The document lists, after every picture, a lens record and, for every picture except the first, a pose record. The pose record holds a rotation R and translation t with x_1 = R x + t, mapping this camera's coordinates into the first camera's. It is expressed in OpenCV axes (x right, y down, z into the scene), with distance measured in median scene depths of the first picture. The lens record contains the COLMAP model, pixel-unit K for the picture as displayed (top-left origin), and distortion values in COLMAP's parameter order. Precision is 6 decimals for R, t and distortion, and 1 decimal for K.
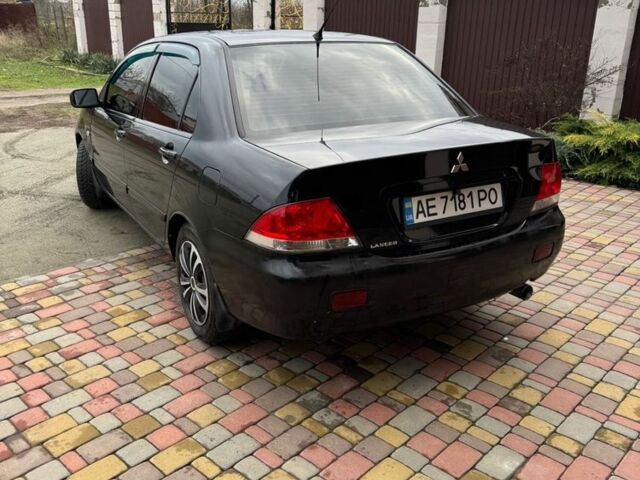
lens RADIAL K [[595.7, 0, 316.4], [0, 595.7, 236.6], [0, 0, 1]] dist [0.145940, -0.317846]
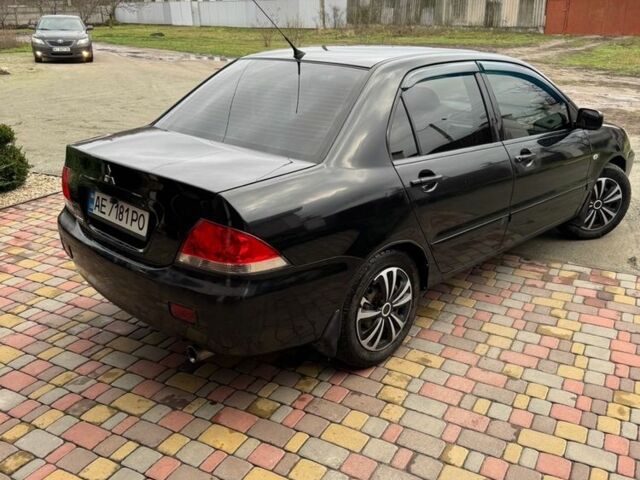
lens RADIAL K [[595.7, 0, 316.4], [0, 595.7, 236.6], [0, 0, 1]] dist [0.145940, -0.317846]
pose [[0.258490, 0.324073, -0.910033, 1.293382], [-0.315561, 0.918697, 0.237524, -0.376562], [0.913019, 0.225773, 0.339739, 0.936786]]
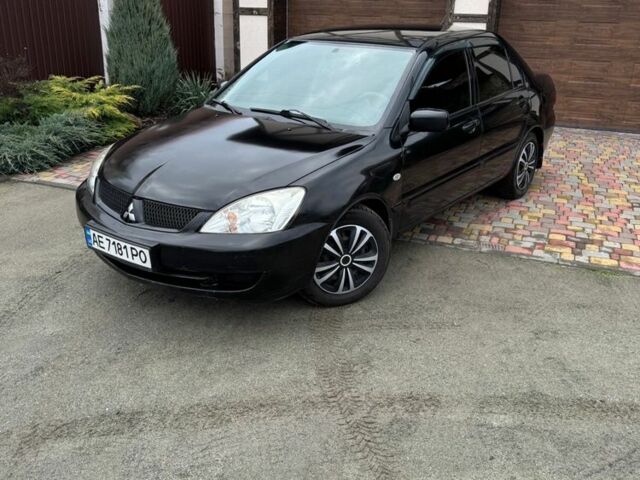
lens RADIAL K [[600.5, 0, 315.7], [0, 600.5, 242.2], [0, 0, 1]] dist [0.093546, -0.162788]
pose [[-0.370833, -0.361832, 0.855313, -1.866744], [0.275373, 0.836720, 0.473359, -0.893605], [-0.886934, 0.411067, -0.210645, 2.357030]]
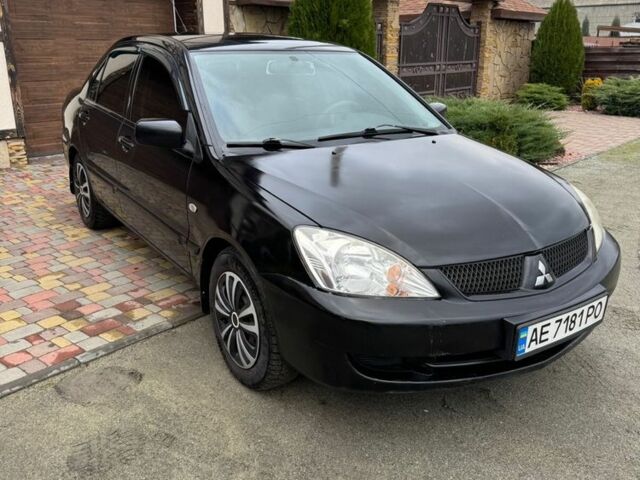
lens RADIAL K [[600.5, 0, 315.7], [0, 600.5, 242.2], [0, 0, 1]] dist [0.093546, -0.162788]
pose [[-0.998354, -0.000850, -0.057344, -0.266838], [-0.035020, 0.800872, 0.597811, -1.017476], [0.045417, 0.598835, -0.799584, 3.072686]]
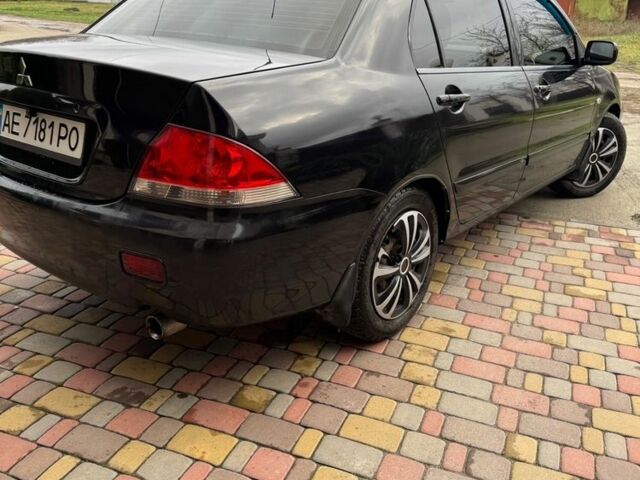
lens RADIAL K [[598.8, 0, 320.0], [0, 598.8, 240.0], [0, 0, 1]] dist [0.108386, -0.205578]
pose [[0.375347, 0.337500, -0.863255, 1.040506], [-0.330160, 0.918945, 0.215718, -0.204386], [0.866088, 0.204043, 0.456352, 0.956668]]
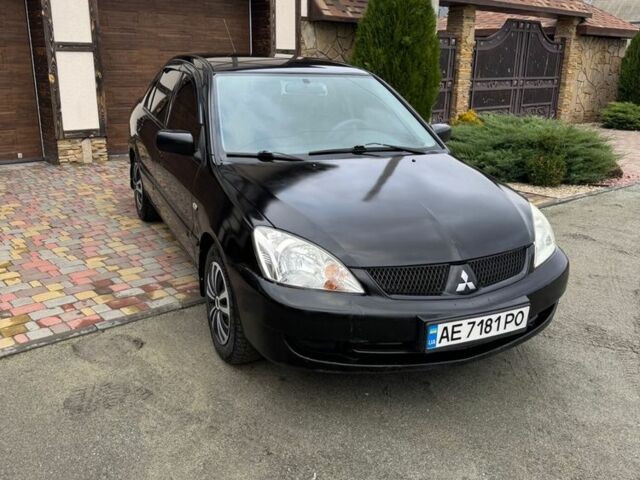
lens RADIAL K [[598.8, 0, 320.0], [0, 598.8, 240.0], [0, 0, 1]] dist [0.108386, -0.205578]
pose [[-0.994167, -0.069272, 0.082667, -0.479923], [-0.007189, 0.807332, 0.590054, -1.109394], [-0.107614, 0.586018, -0.803120, 3.198684]]
